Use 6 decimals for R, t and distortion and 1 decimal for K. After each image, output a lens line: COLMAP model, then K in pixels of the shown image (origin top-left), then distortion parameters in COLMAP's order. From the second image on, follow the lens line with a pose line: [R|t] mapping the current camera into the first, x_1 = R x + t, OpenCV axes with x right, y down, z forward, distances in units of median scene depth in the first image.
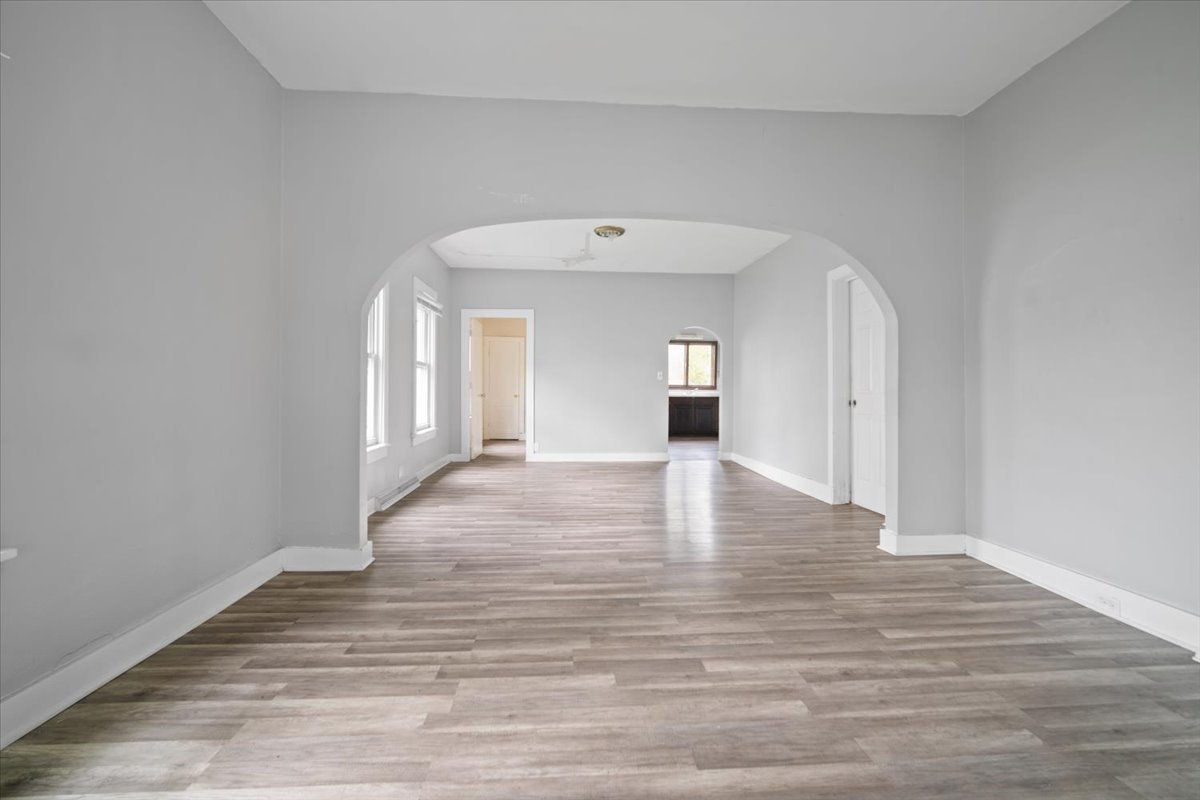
lens RADIAL K [[548.7, 0, 553.9], [0, 548.7, 400.7], [0, 0, 1]] dist [-0.003500, -0.000049]
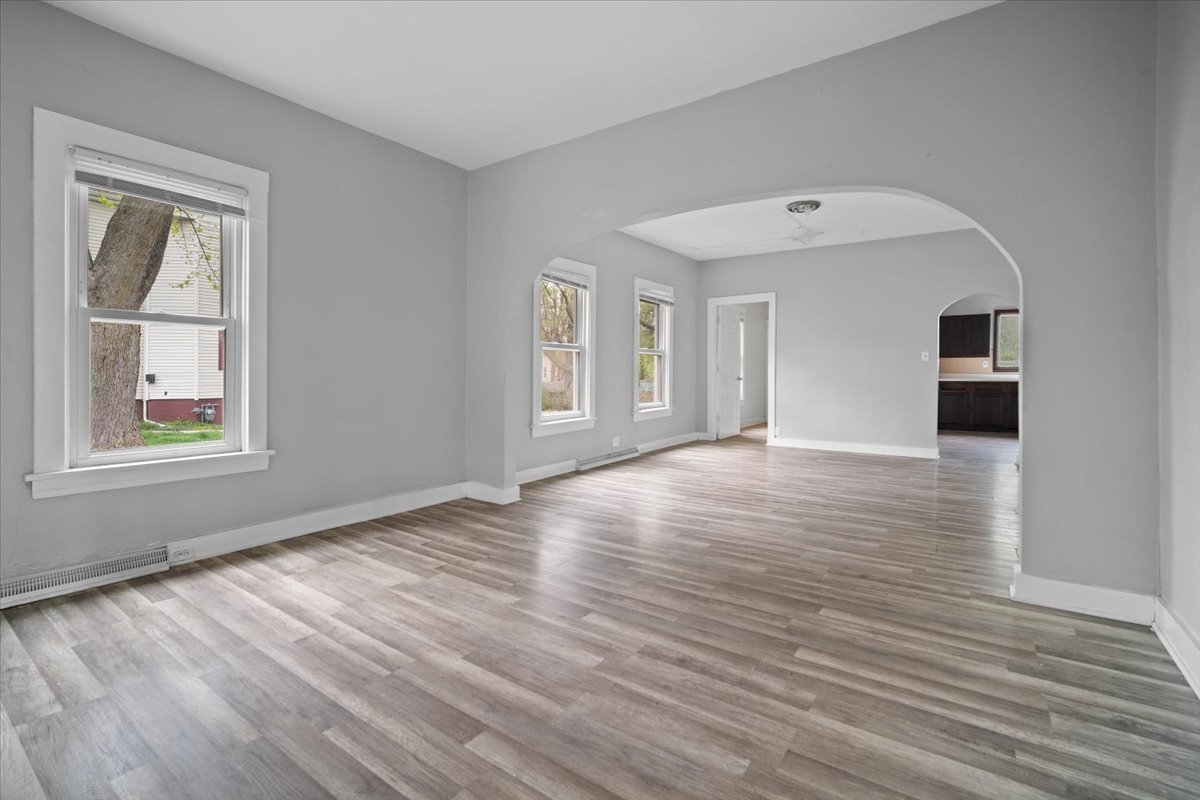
lens RADIAL K [[506.5, 0, 543.2], [0, 506.5, 378.1], [0, 0, 1]] dist [-0.002319, -0.000137]
pose [[0.770025, 0.002293, -0.638010, 0.773455], [-0.009012, 0.999933, -0.007283, -0.003419], [0.637950, 0.011358, 0.769994, 0.106312]]
